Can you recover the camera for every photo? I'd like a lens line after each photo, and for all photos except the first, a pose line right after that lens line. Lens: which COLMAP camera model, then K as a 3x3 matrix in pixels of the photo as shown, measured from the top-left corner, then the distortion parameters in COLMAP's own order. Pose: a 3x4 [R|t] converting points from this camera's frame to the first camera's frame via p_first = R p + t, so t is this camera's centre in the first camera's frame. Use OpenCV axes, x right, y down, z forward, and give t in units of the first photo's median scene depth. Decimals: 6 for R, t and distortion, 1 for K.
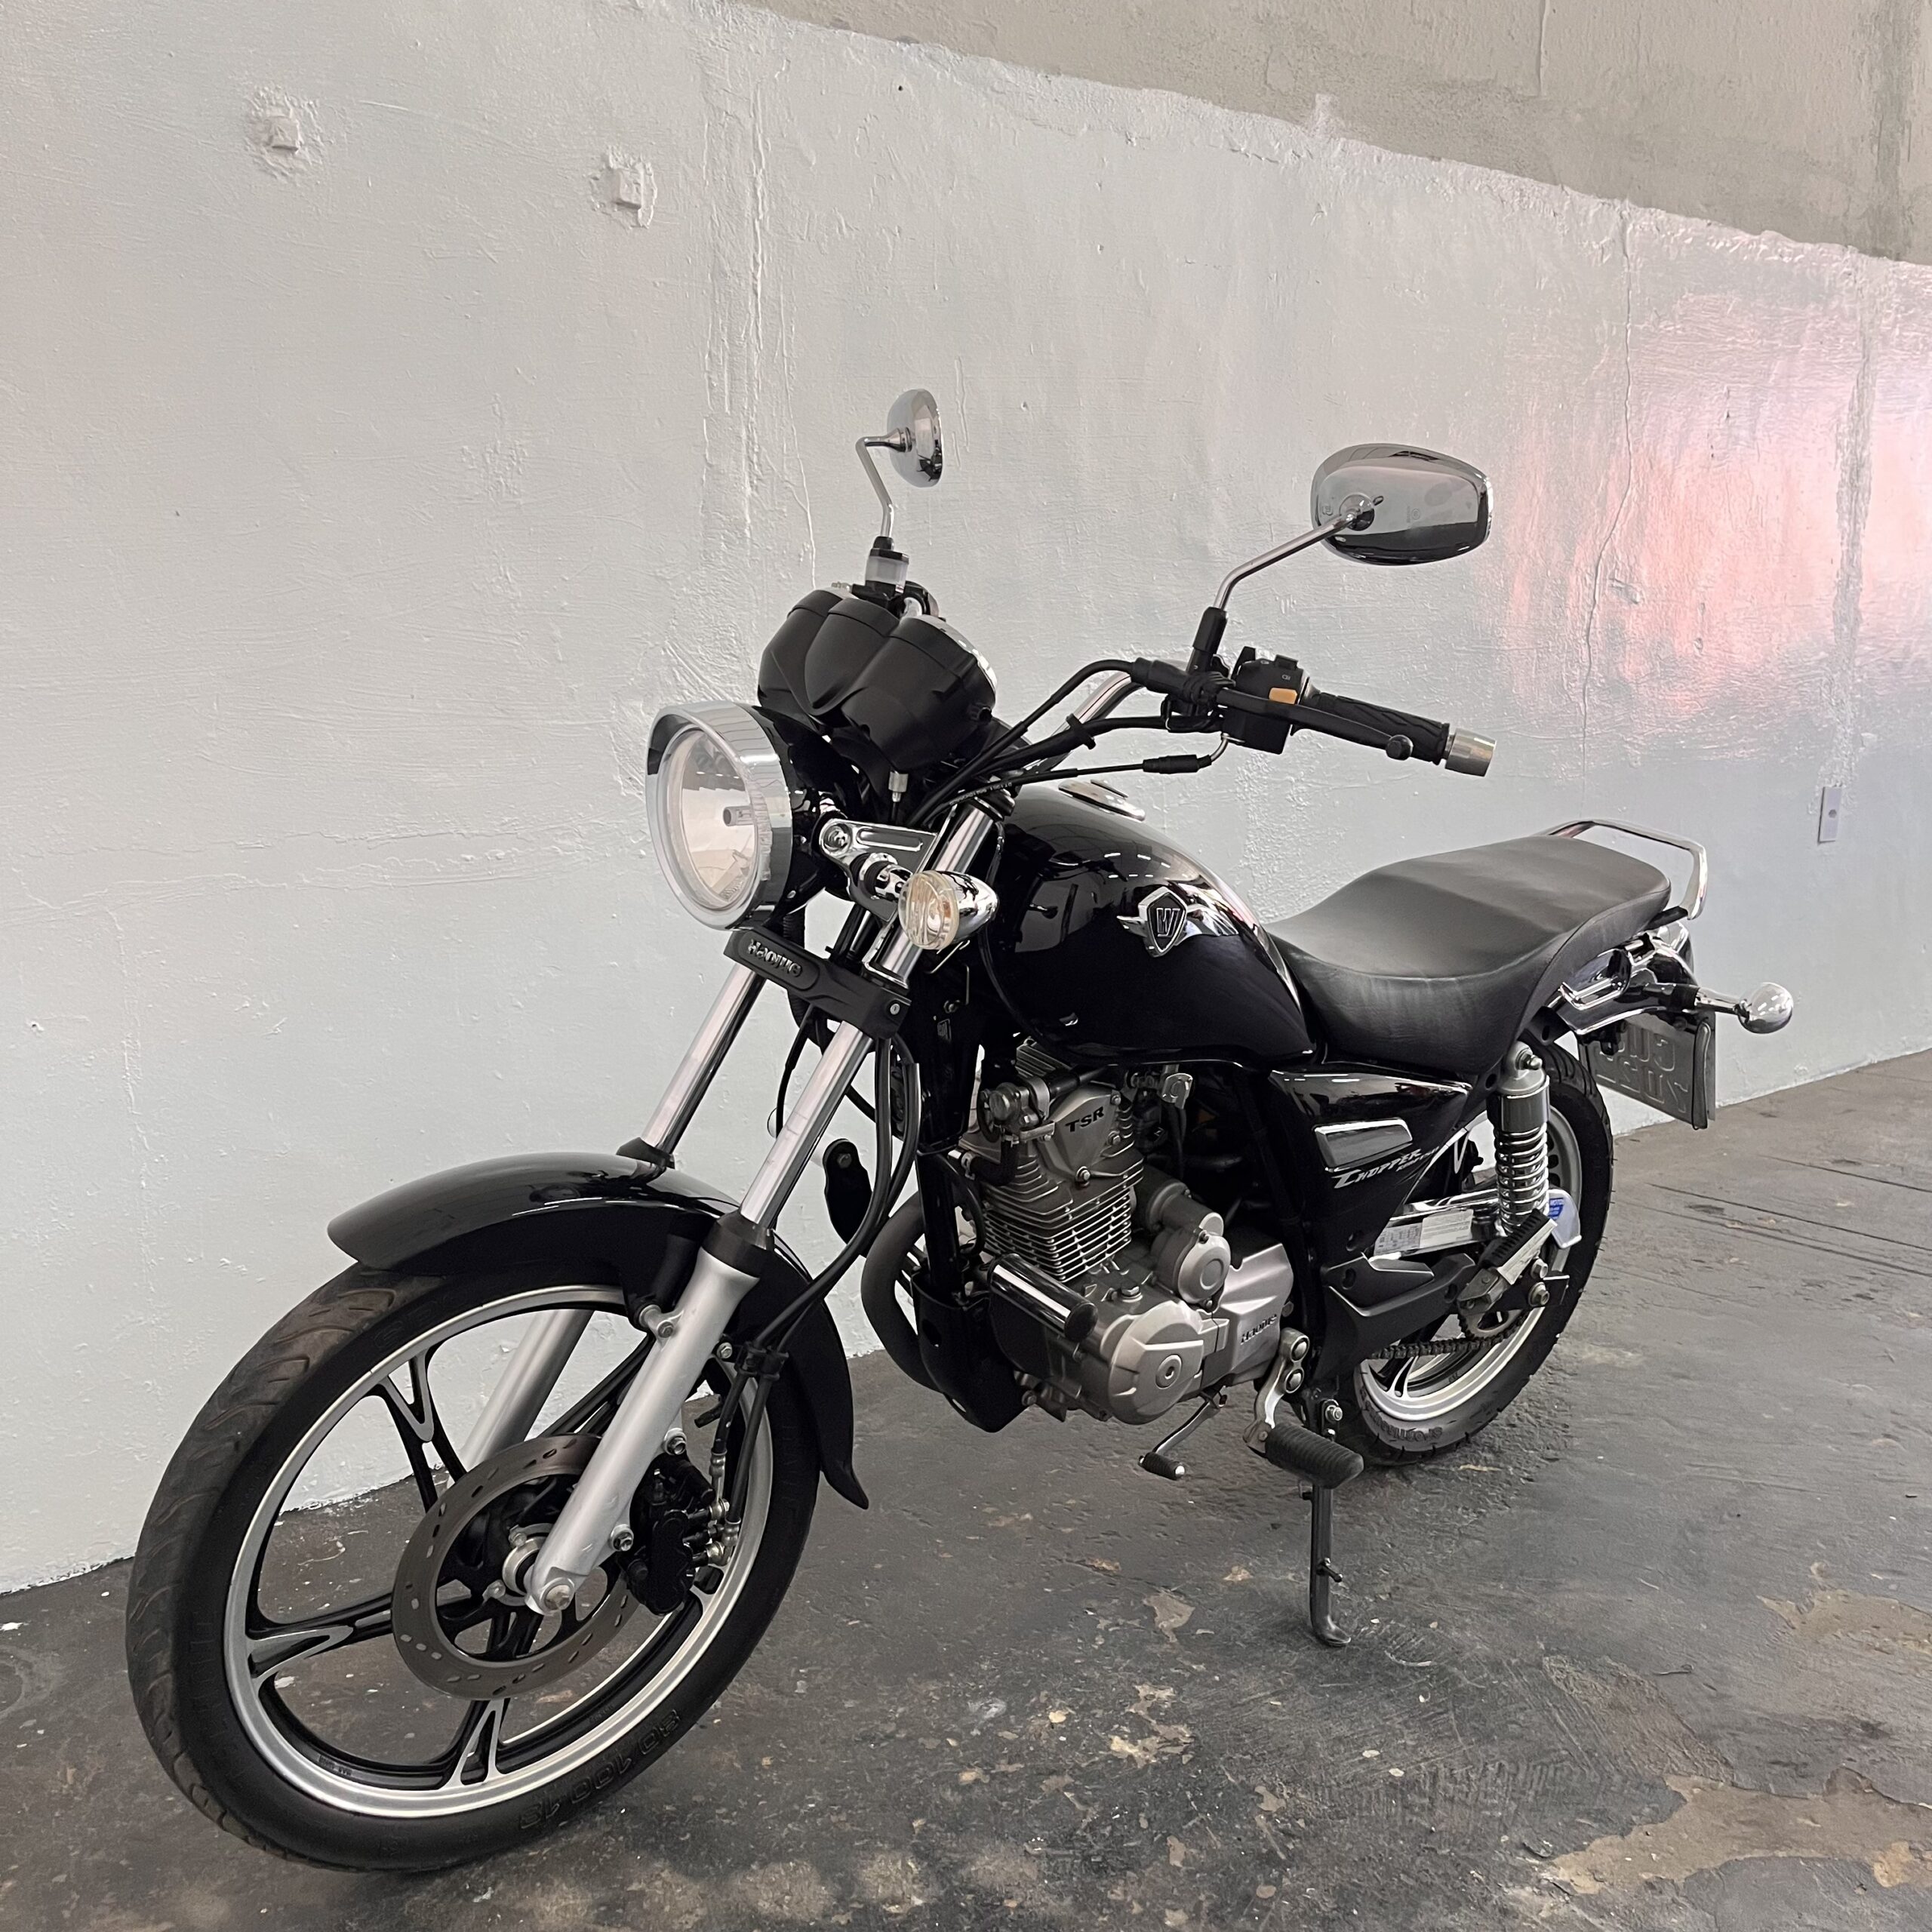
lens RADIAL K [[1952.0, 0, 960.3], [0, 1952.0, 1007.9], [0, 0, 1]] dist [0.019725, 0.000000]
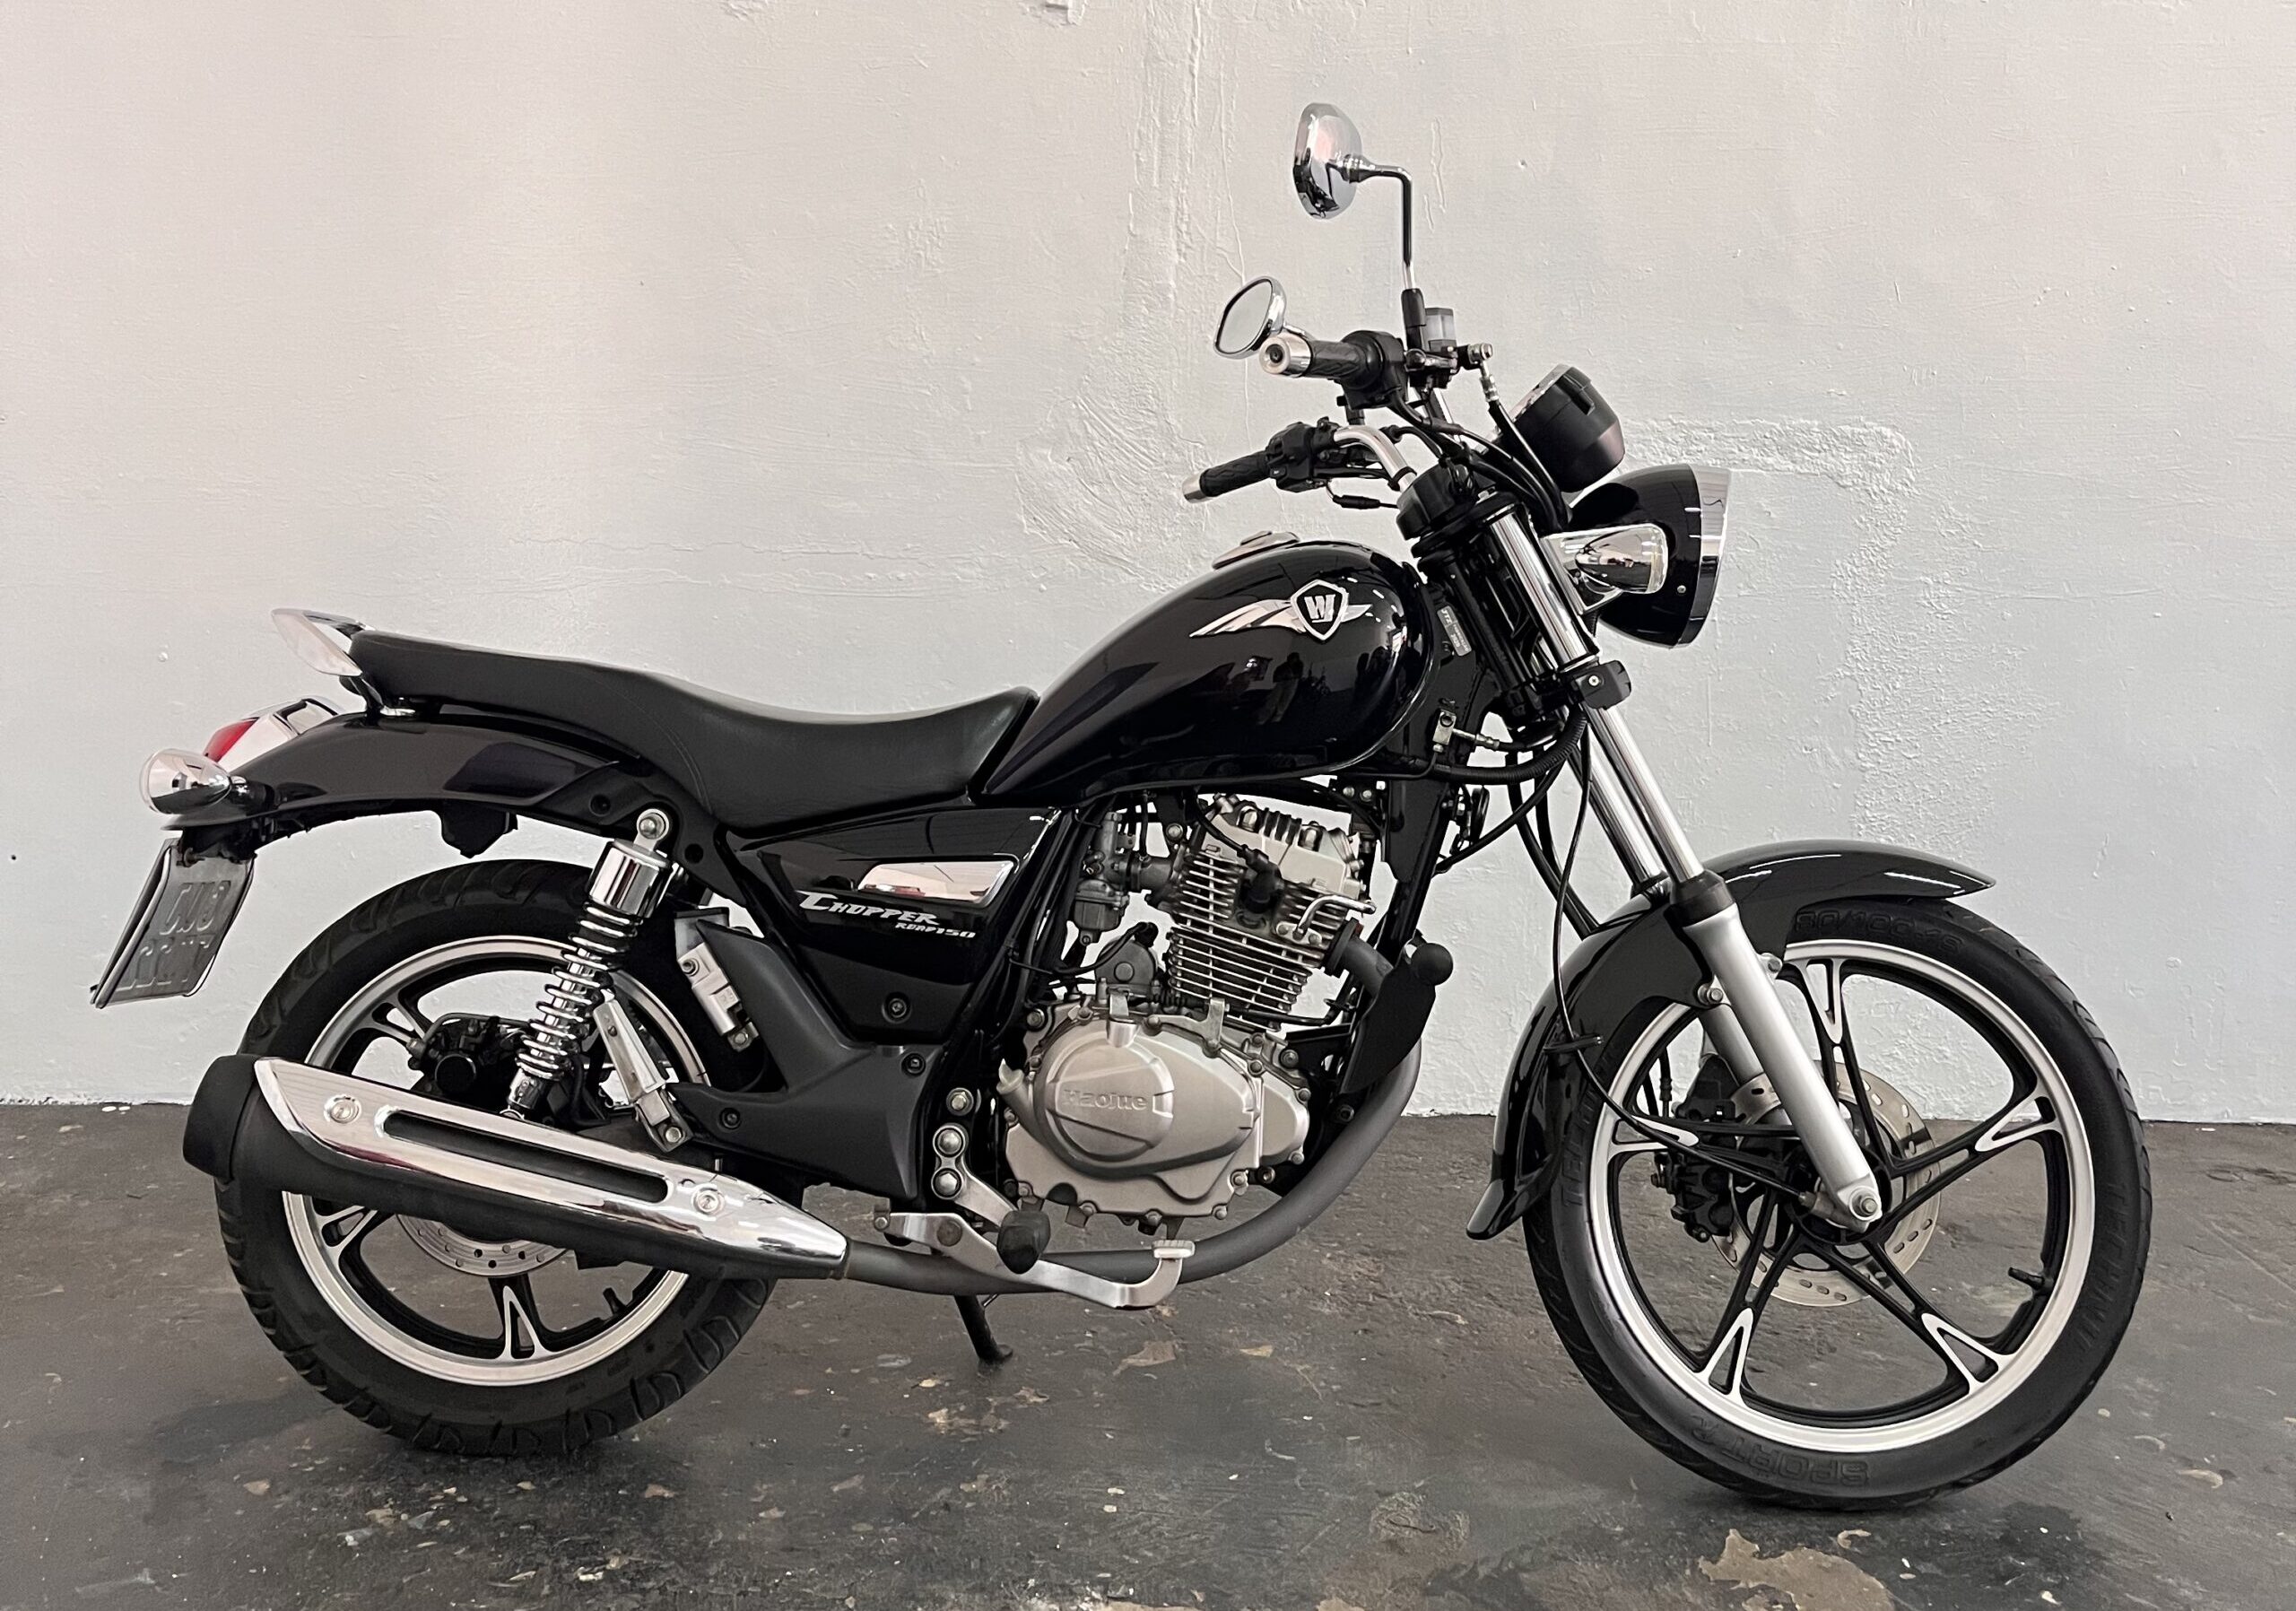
lens RADIAL K [[2291.4, 0, 1145.1], [0, 2291.4, 712.8], [0, 0, 1]] dist [0.046625, 0.000000]
pose [[0.796544, 0.105208, -0.595356, 0.657299], [-0.139047, 0.990224, -0.011049, -0.004103], [0.588373, 0.091584, 0.803386, 0.013039]]
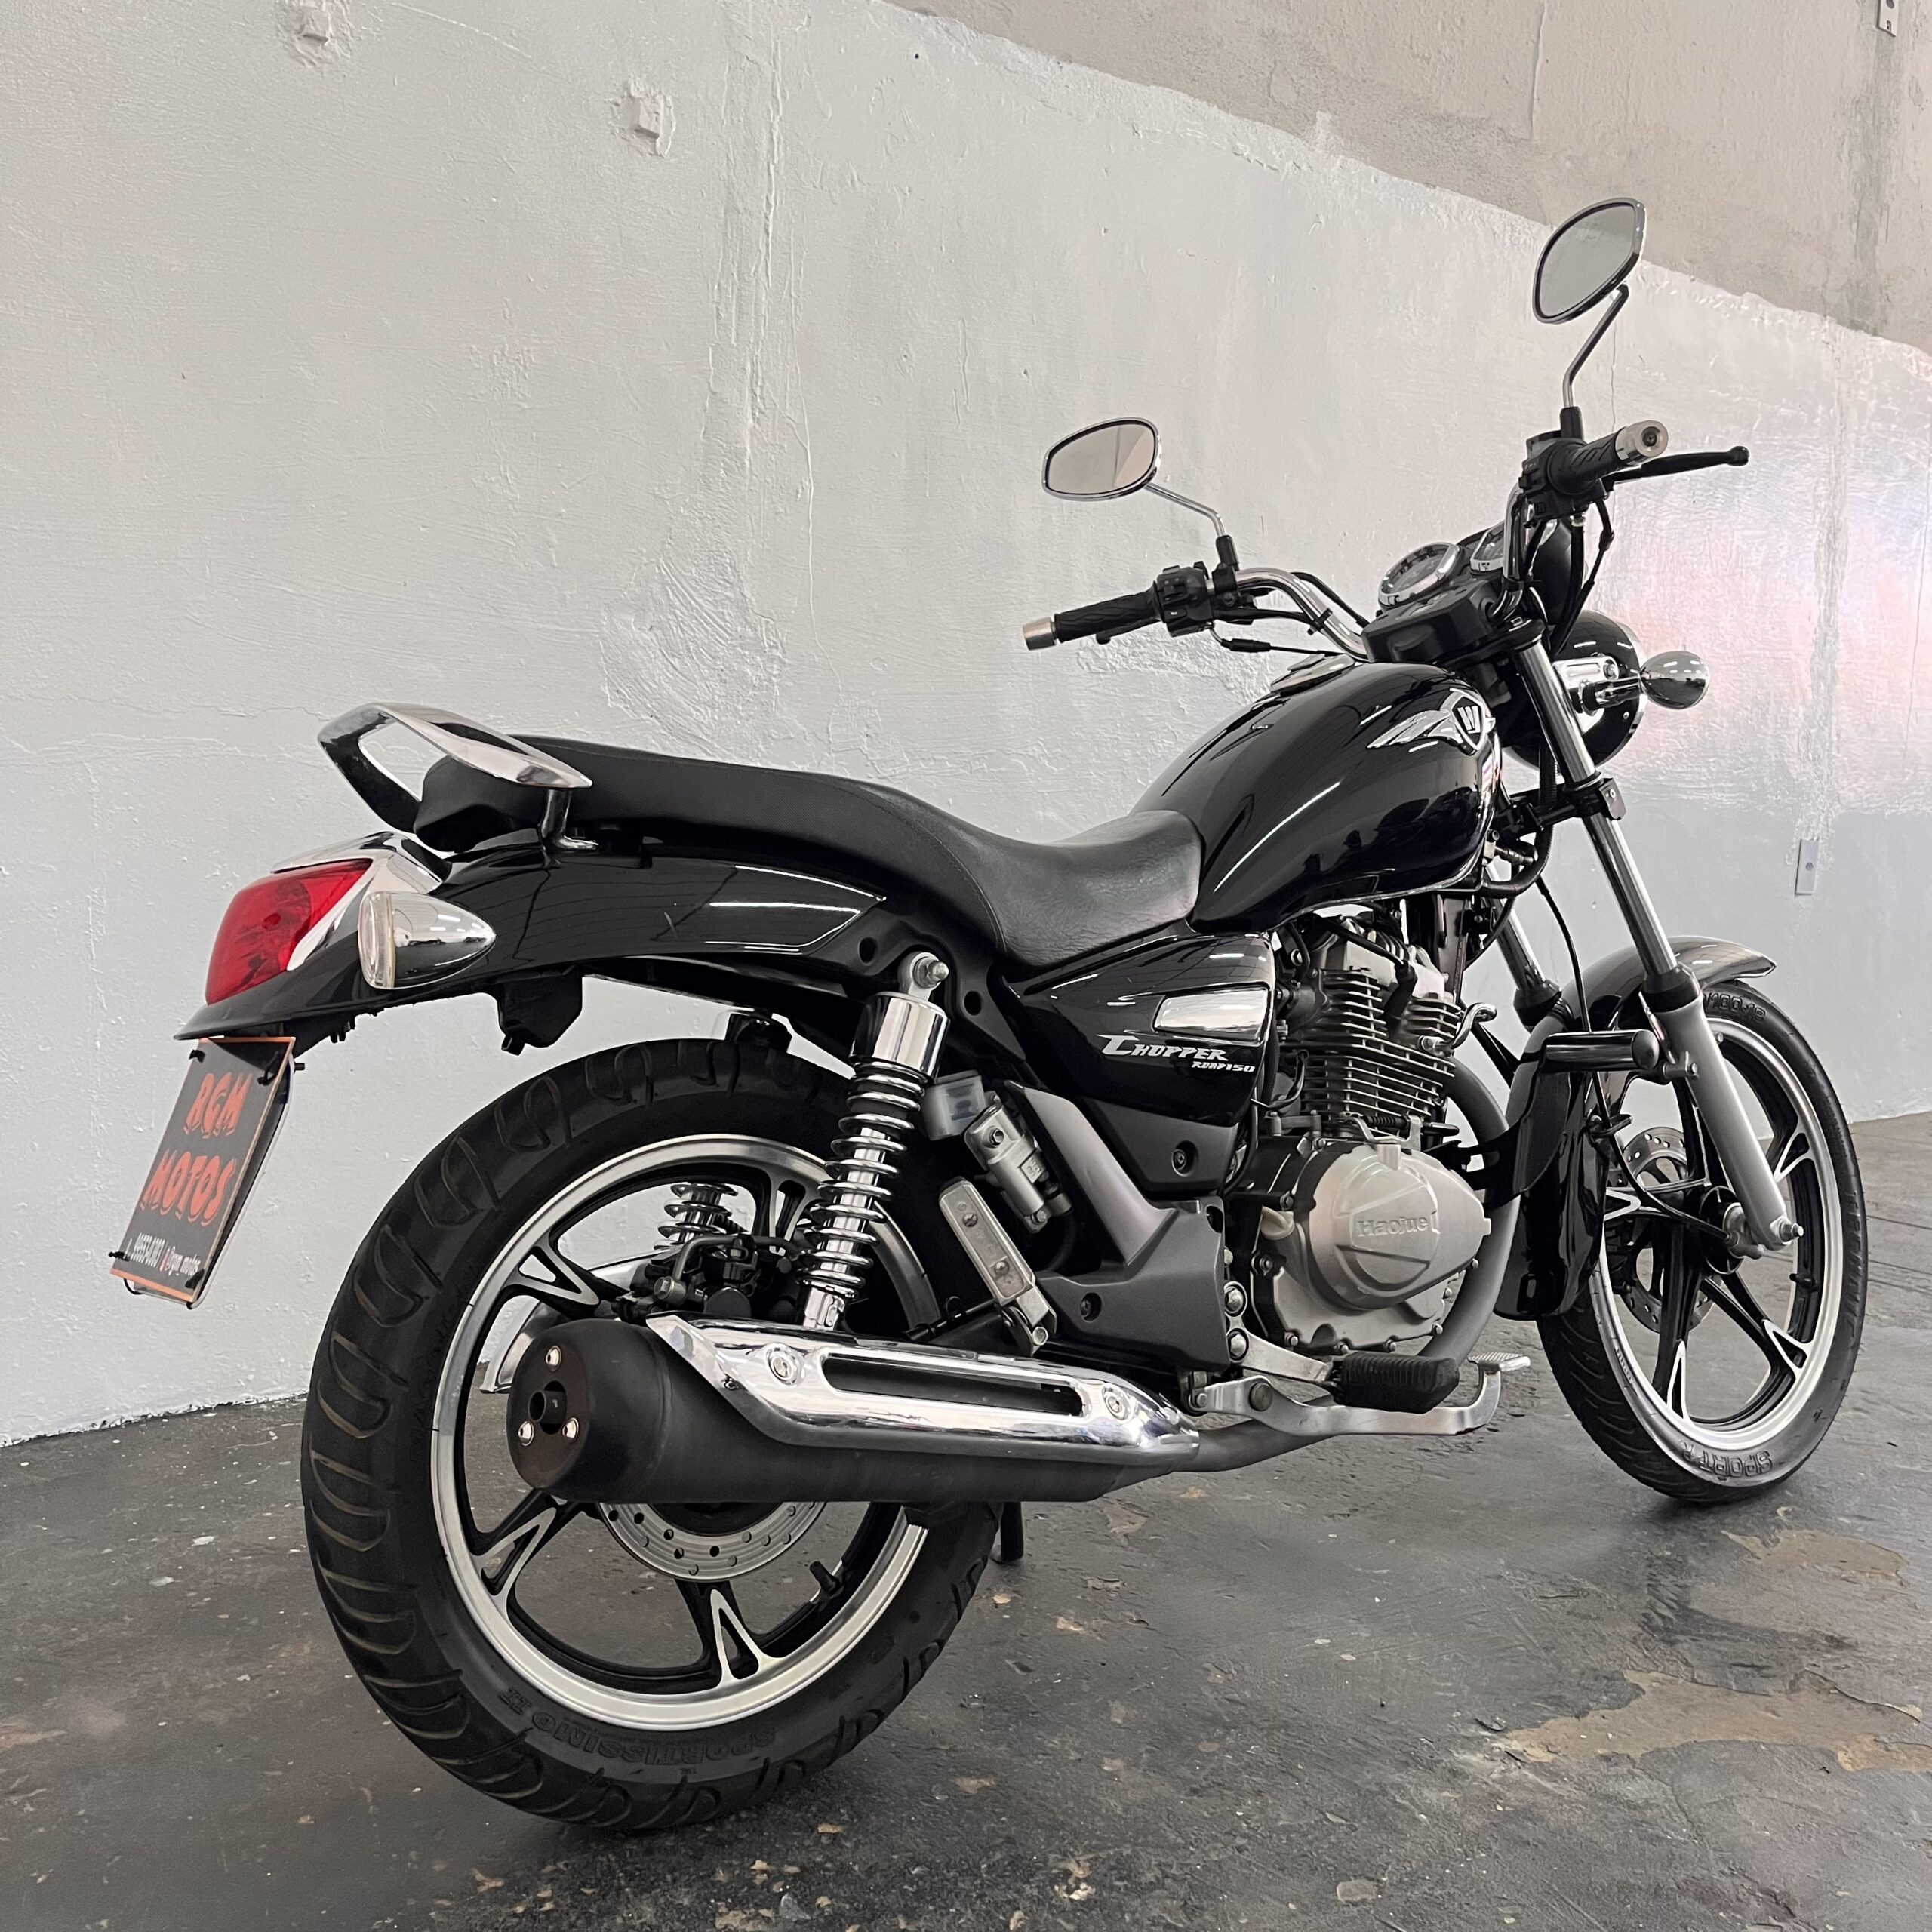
lens RADIAL K [[1952.0, 0, 971.5], [0, 1952.0, 973.7], [0, 0, 1]] dist [0.019725, 0.000000]
pose [[0.999009, 0.043124, 0.011041, 0.008236], [-0.042048, 0.995585, -0.083915, 0.103896], [-0.014611, 0.083367, 0.996412, 0.007434]]
